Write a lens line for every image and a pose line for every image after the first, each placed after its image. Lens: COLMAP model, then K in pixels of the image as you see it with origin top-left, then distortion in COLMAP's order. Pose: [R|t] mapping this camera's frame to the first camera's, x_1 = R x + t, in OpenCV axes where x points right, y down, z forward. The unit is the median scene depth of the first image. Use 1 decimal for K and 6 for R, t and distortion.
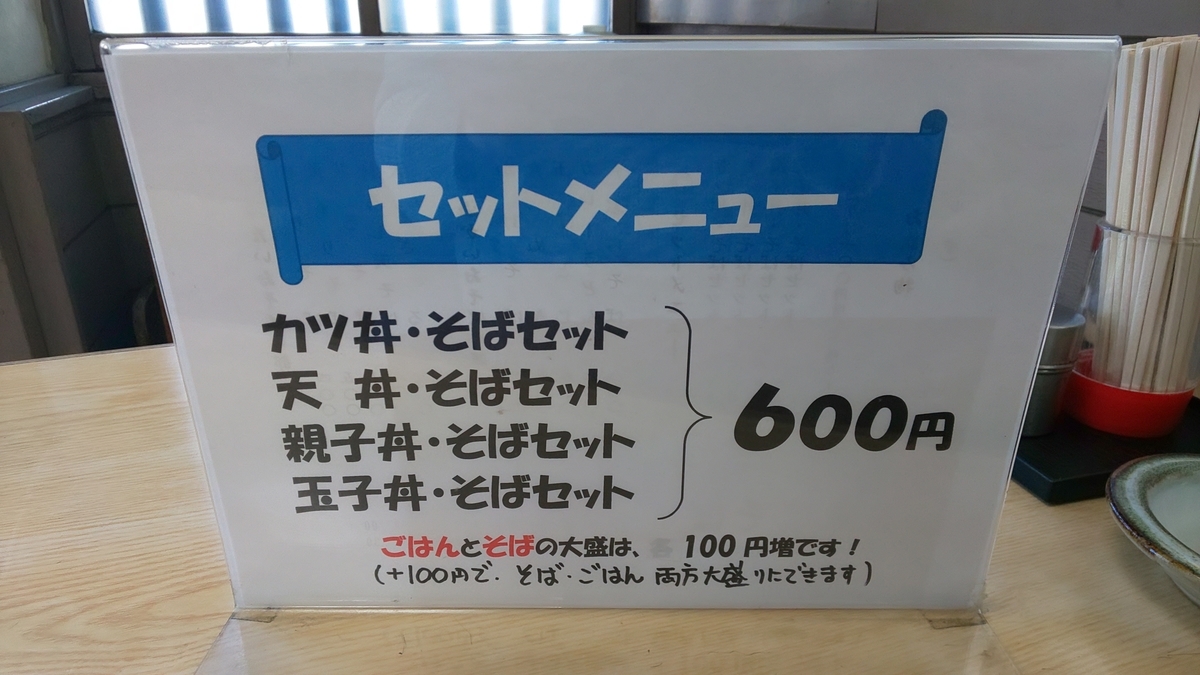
lens RADIAL K [[821.4, 0, 600.0], [0, 821.4, 337.5], [0, 0, 1]] dist [0.035111, -0.052919]
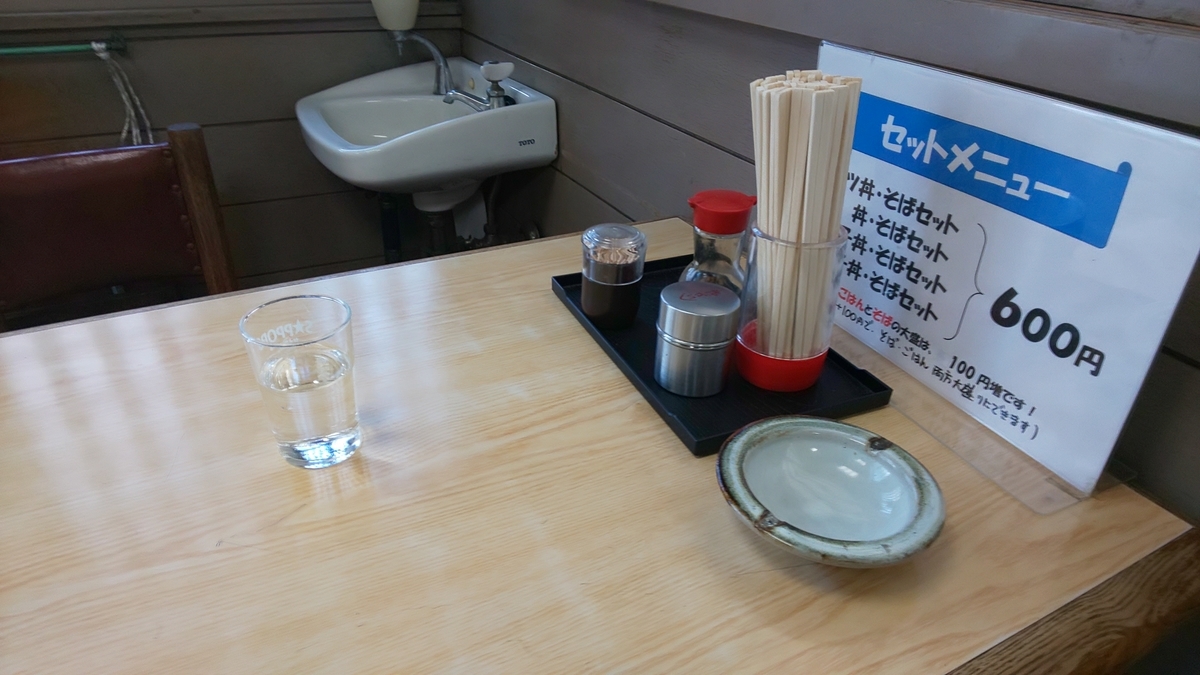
lens RADIAL K [[821.4, 0, 600.0], [0, 821.4, 337.5], [0, 0, 1]] dist [0.035111, -0.052919]
pose [[0.427555, 0.452489, -0.782592, 1.266488], [-0.378285, 0.875823, 0.299724, -0.046624], [0.821034, 0.167894, 0.545632, -0.684928]]
